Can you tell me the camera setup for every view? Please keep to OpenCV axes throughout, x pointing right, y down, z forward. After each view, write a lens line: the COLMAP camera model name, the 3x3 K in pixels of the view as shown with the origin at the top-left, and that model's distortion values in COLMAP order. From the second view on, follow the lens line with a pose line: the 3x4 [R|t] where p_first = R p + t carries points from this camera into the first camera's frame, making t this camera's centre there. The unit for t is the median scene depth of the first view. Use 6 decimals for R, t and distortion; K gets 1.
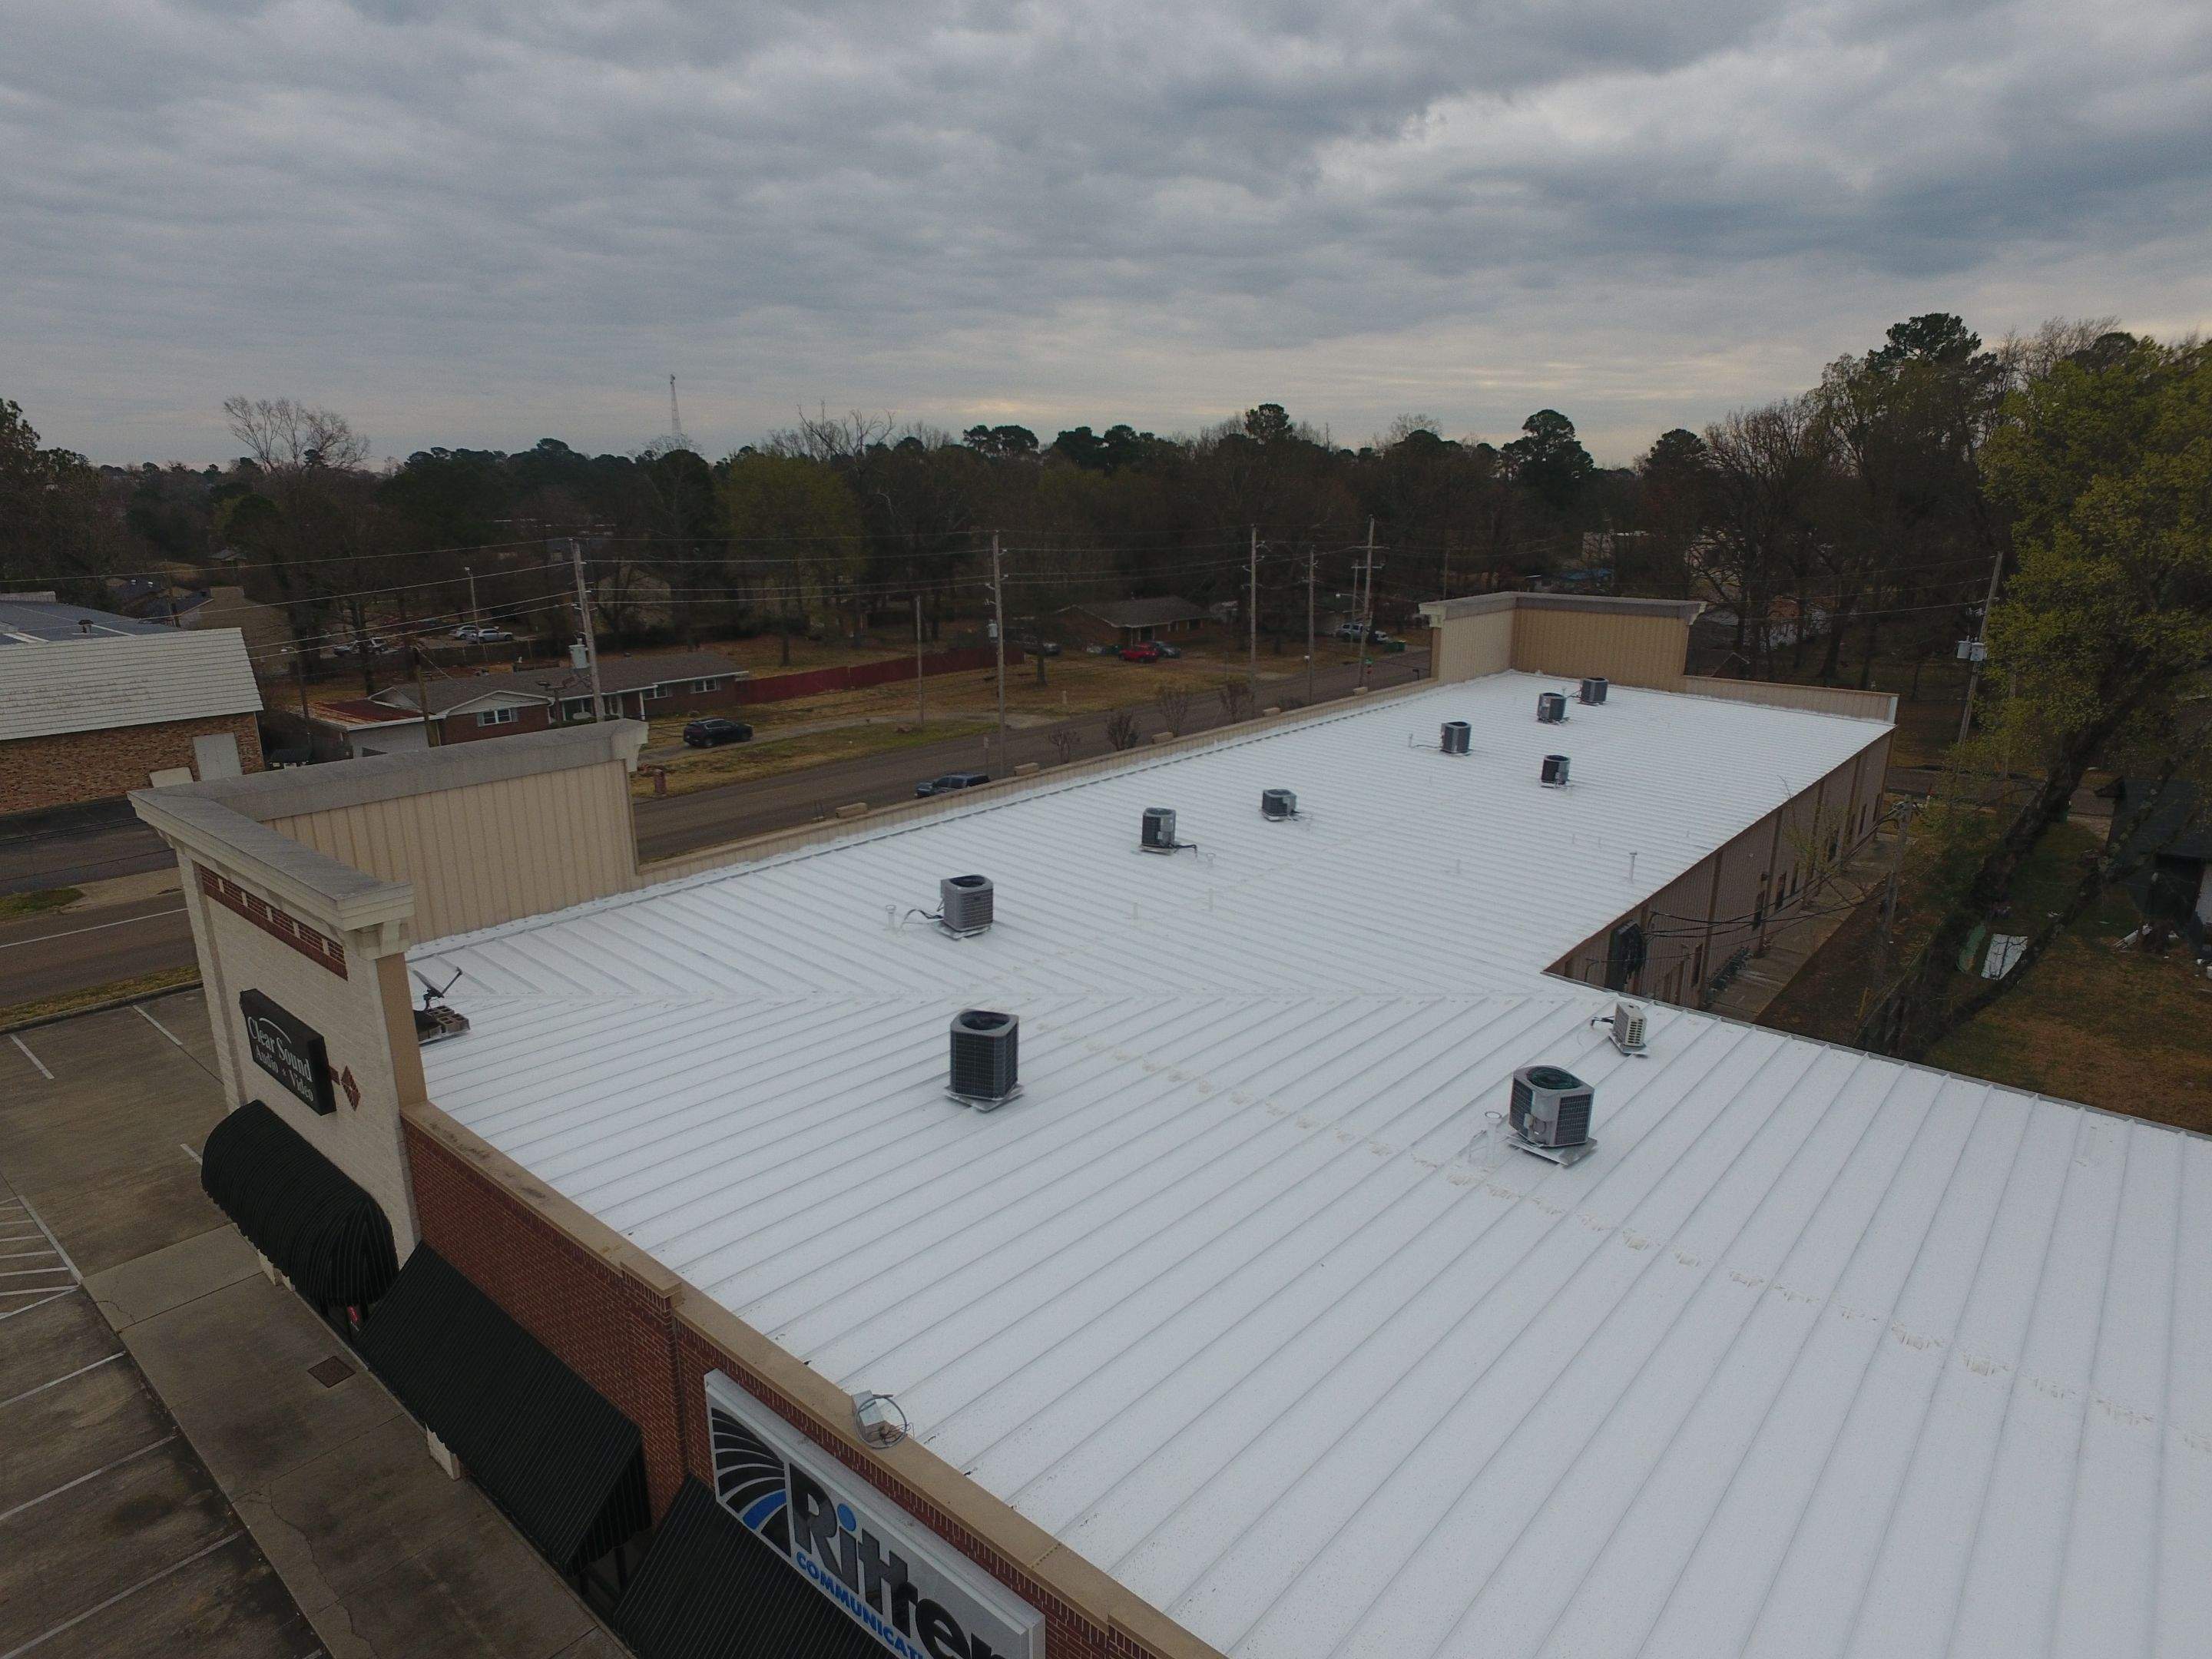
lens RADIAL K [[1276.5, 0, 1091.6], [0, 1276.5, 832.8], [0, 0, 1]] dist [-0.011239, 0.010256]
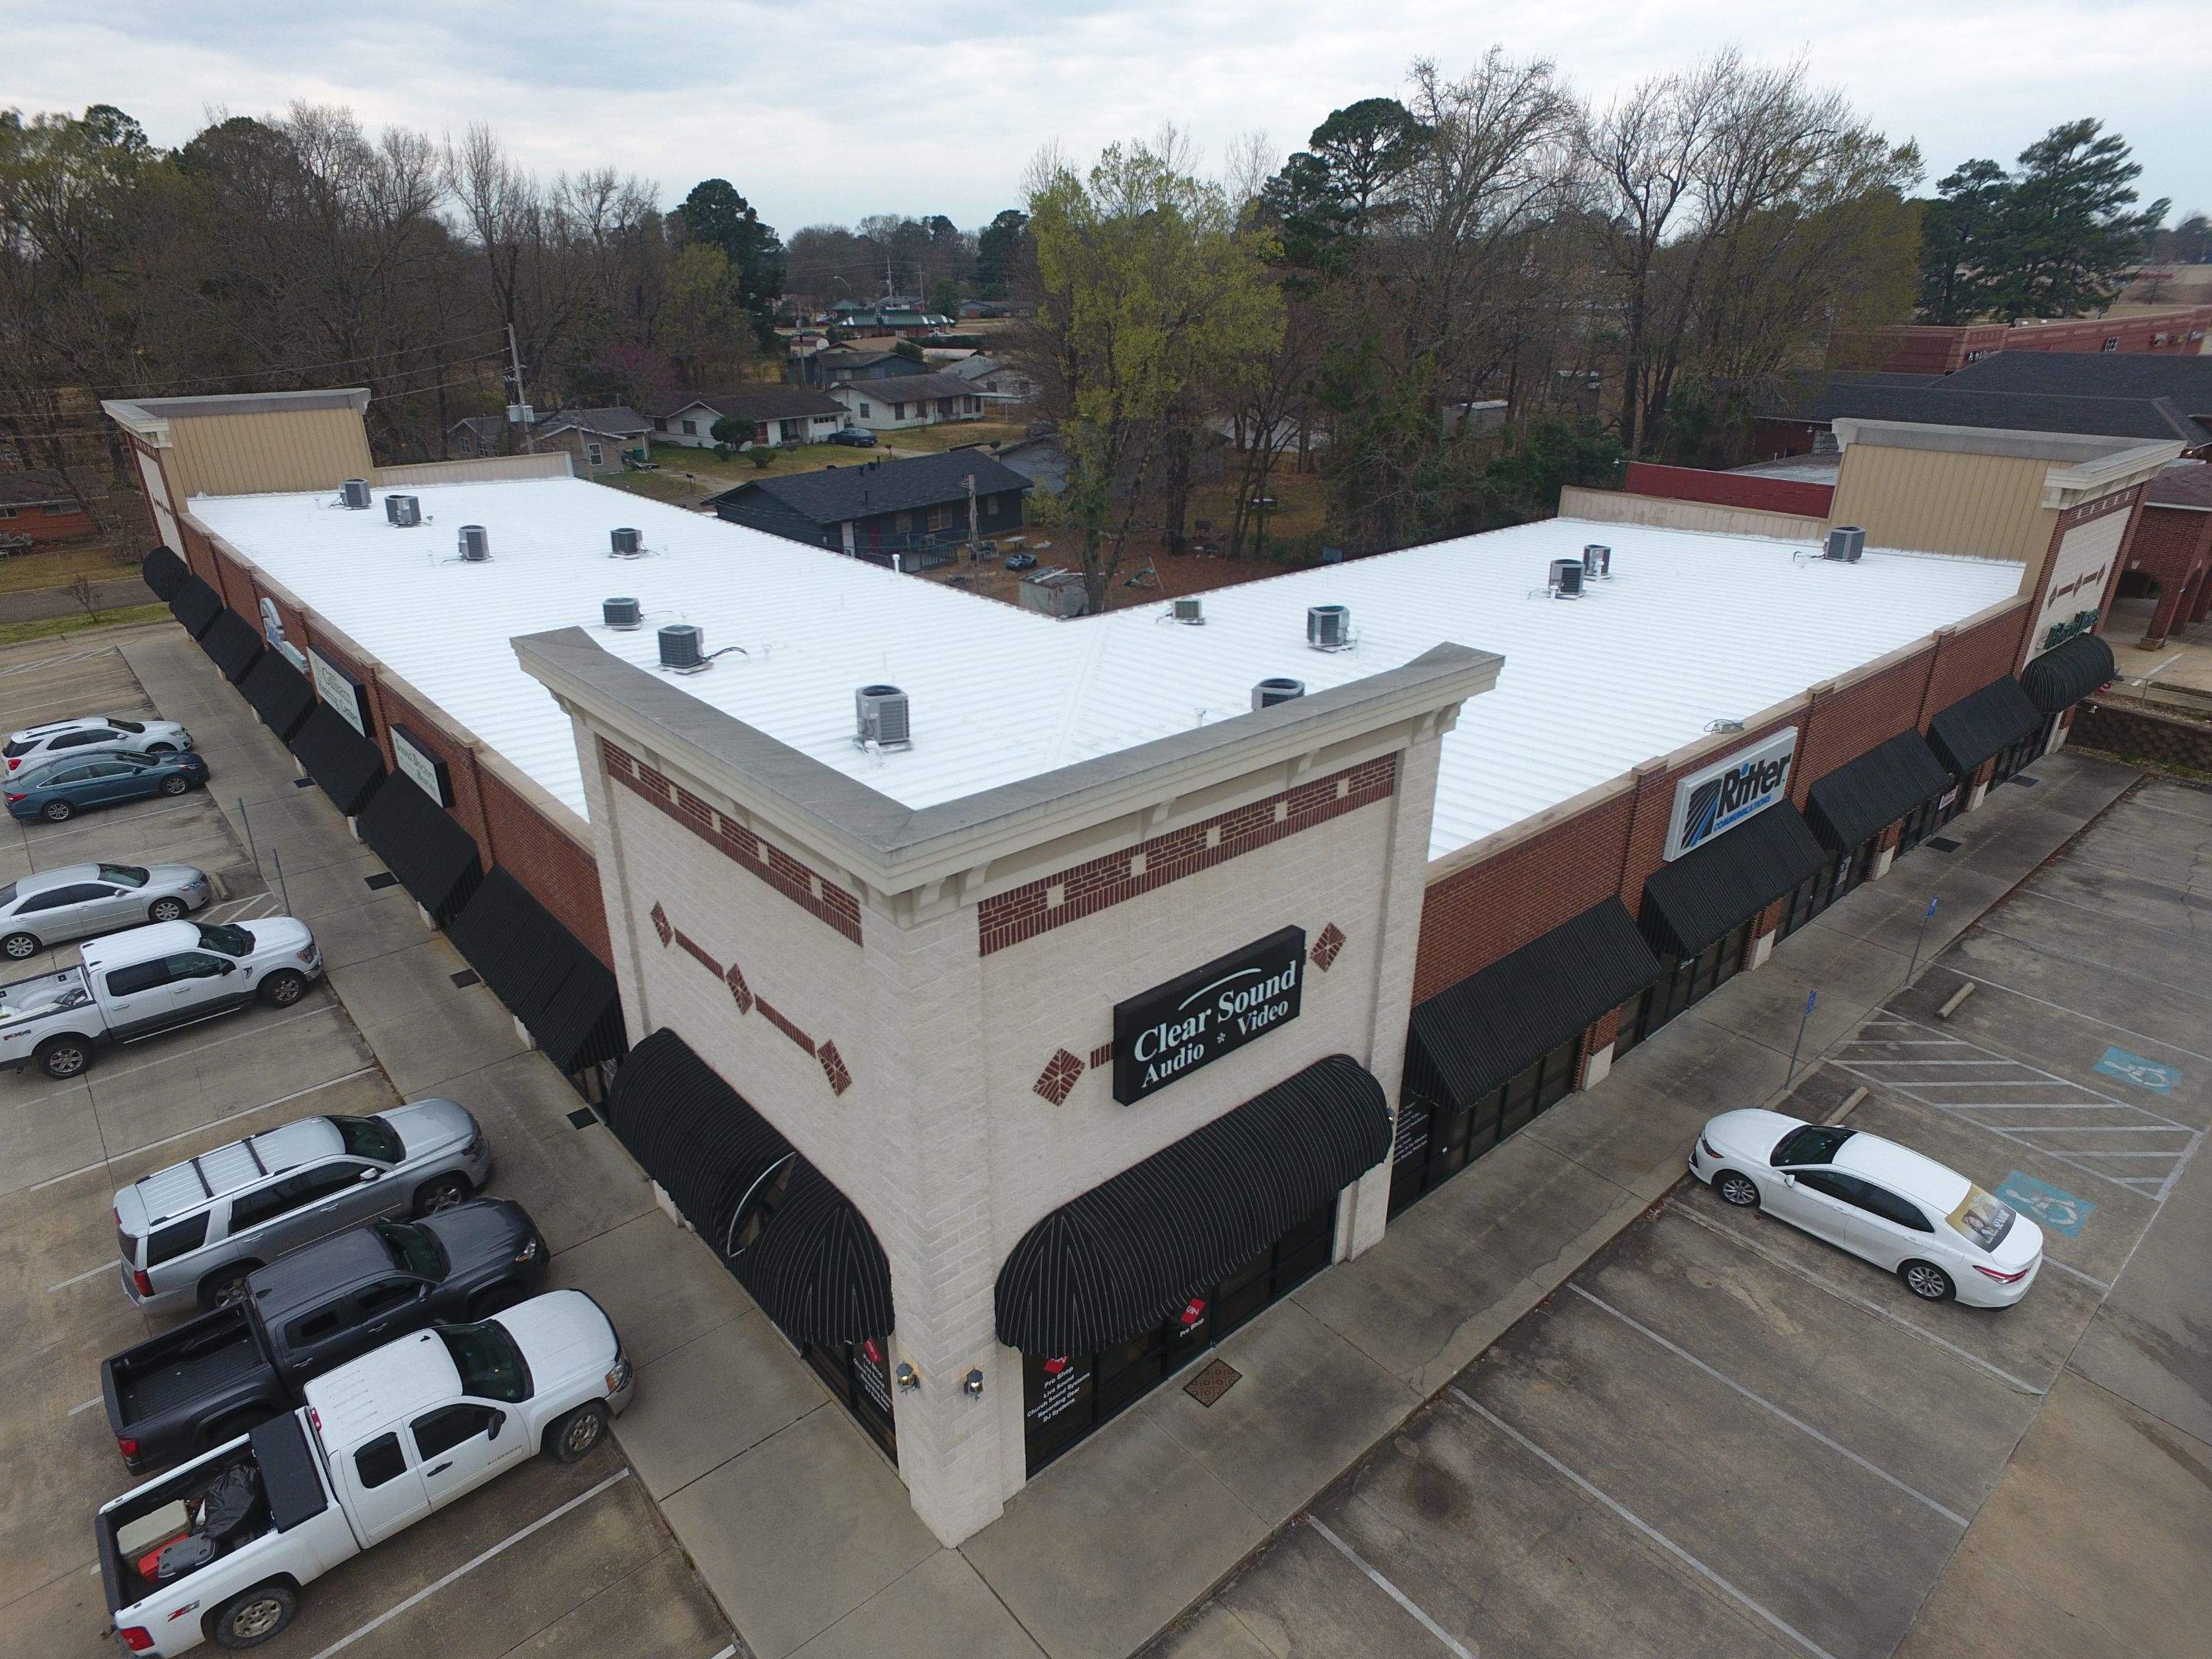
lens RADIAL K [[1276.5, 0, 1094.9], [0, 1276.5, 832.0], [0, 0, 1]] dist [-0.011239, 0.010256]
pose [[0.150831, -0.396378, 0.905613, -0.757021], [0.259140, 0.899911, 0.350722, -0.123399], [-0.953990, 0.181780, 0.238452, 0.511743]]
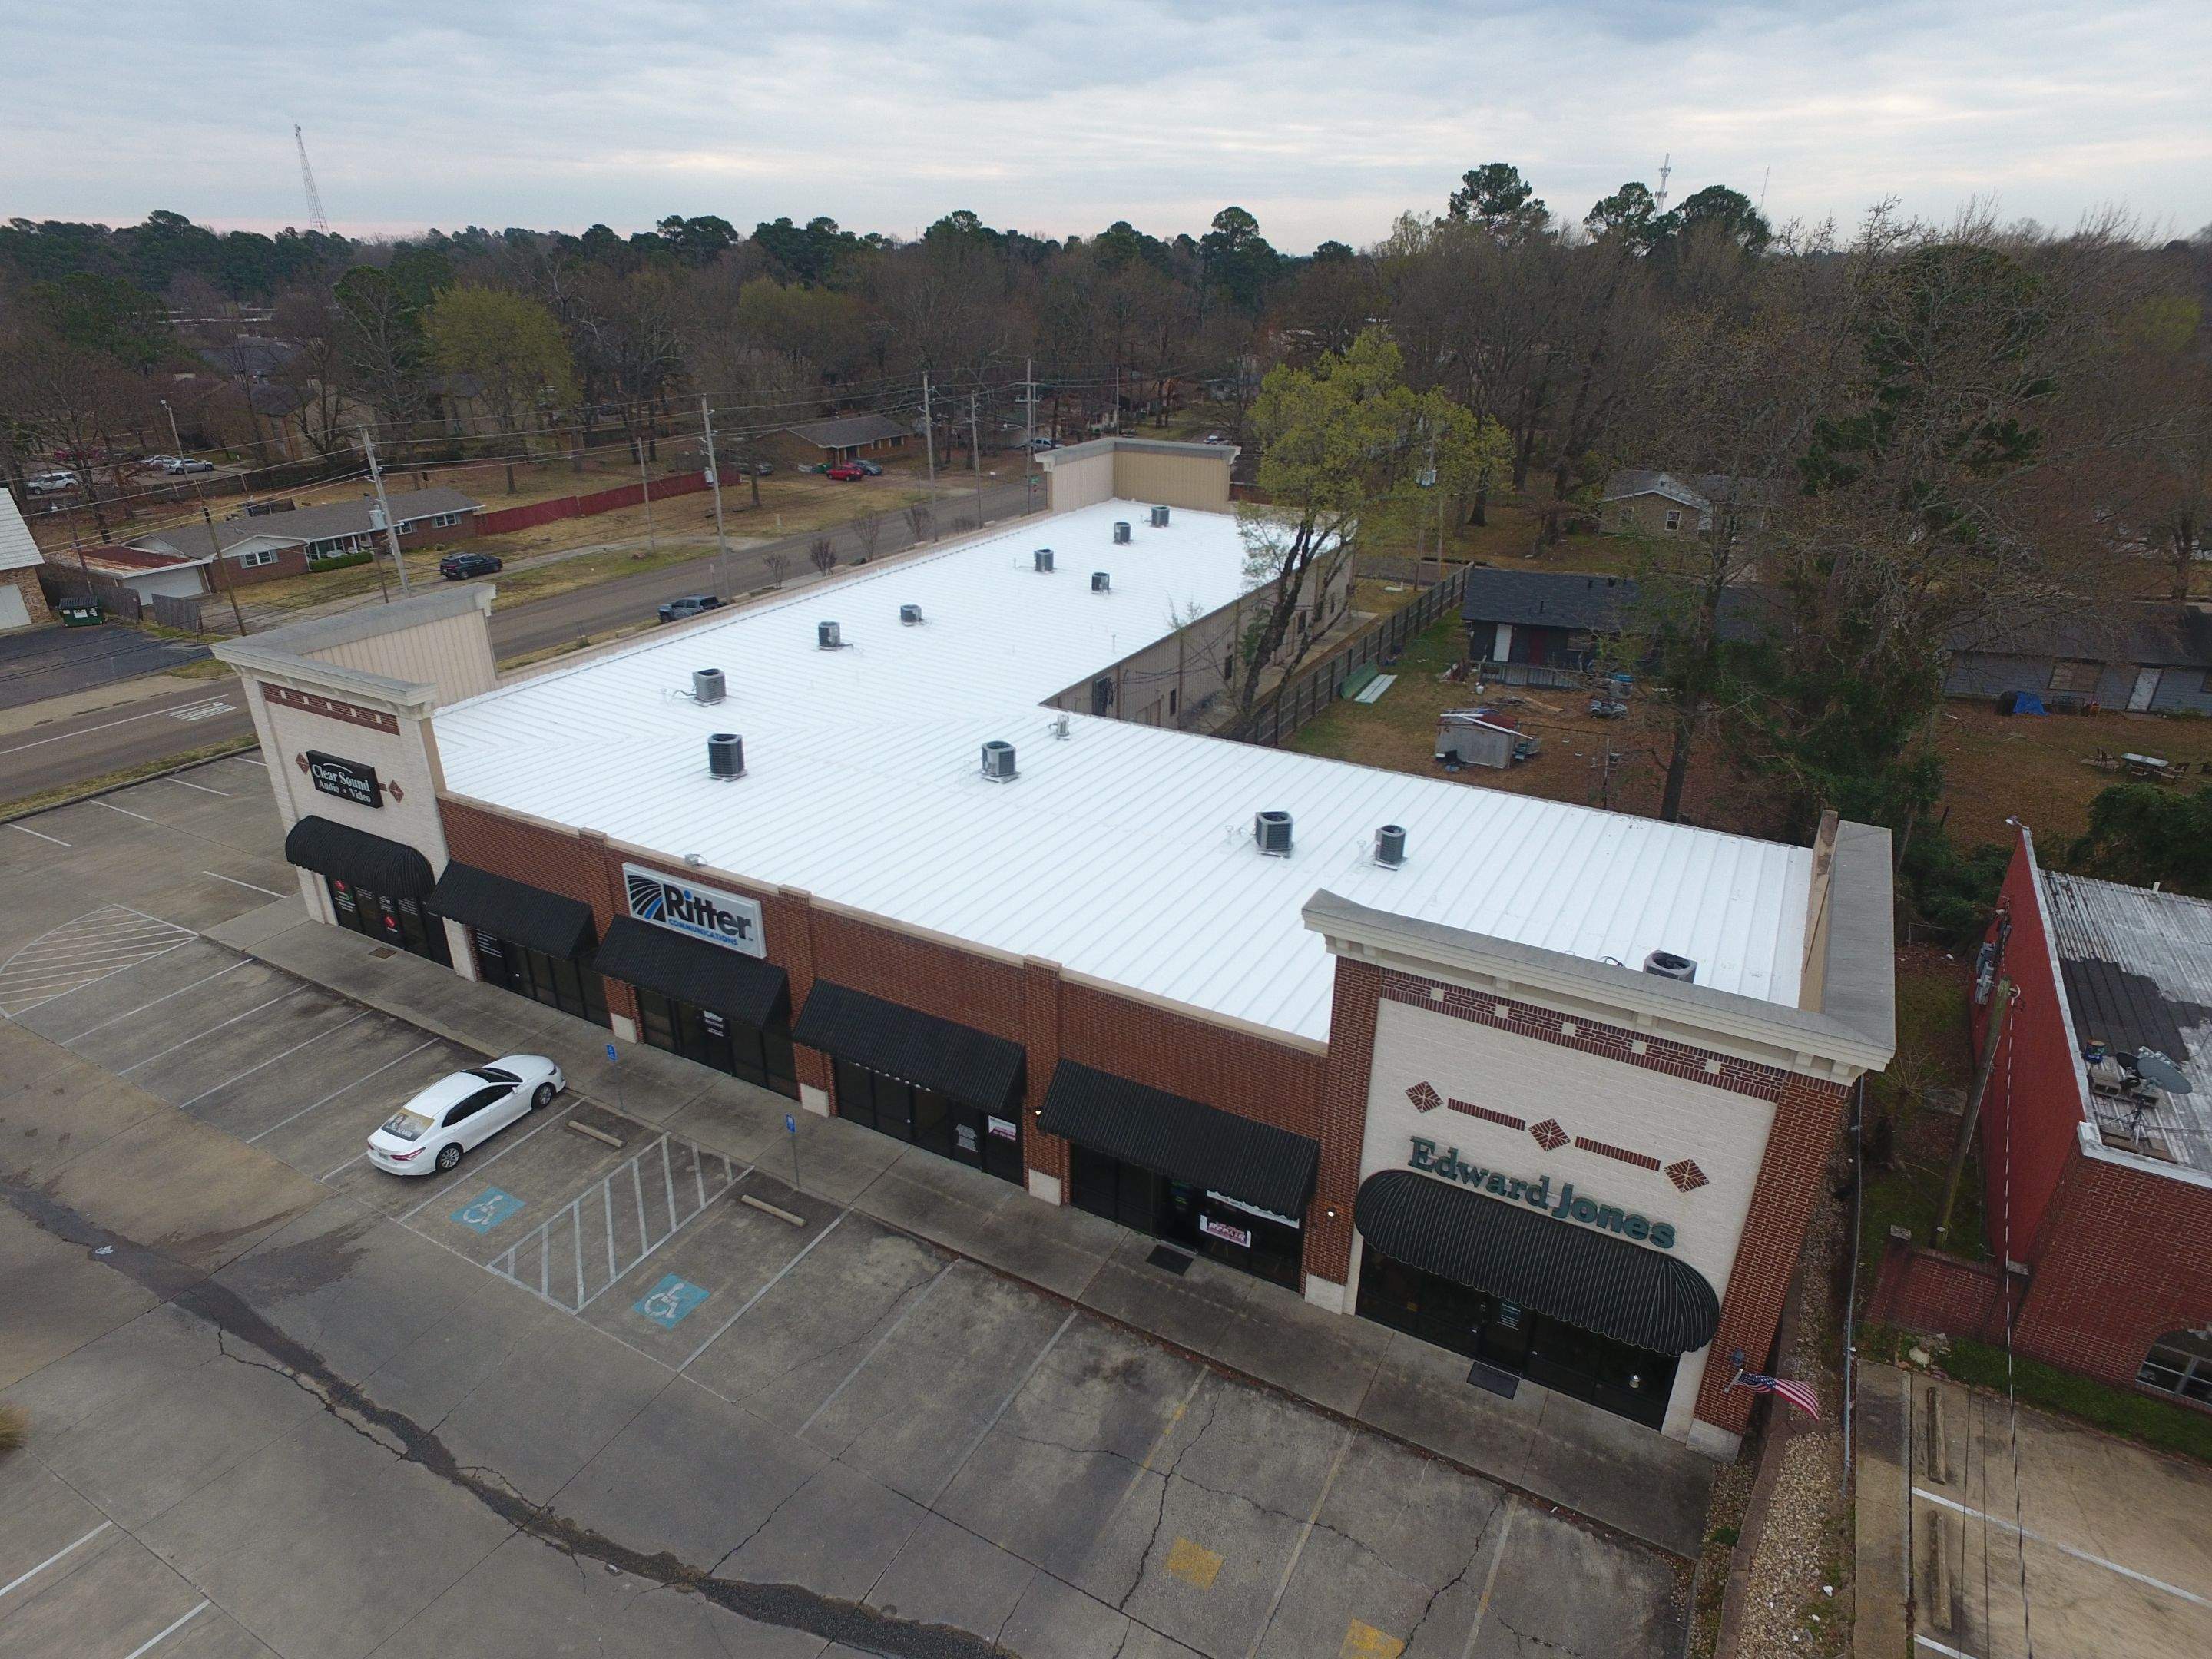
lens RADIAL K [[1276.5, 0, 1097.5], [0, 1276.5, 842.5], [0, 0, 1]] dist [-0.011239, 0.010256]
pose [[0.978710, -0.079794, 0.189103, 0.056232], [0.047265, 0.984194, 0.170668, -0.003549], [-0.199732, -0.158097, 0.967012, -0.622904]]
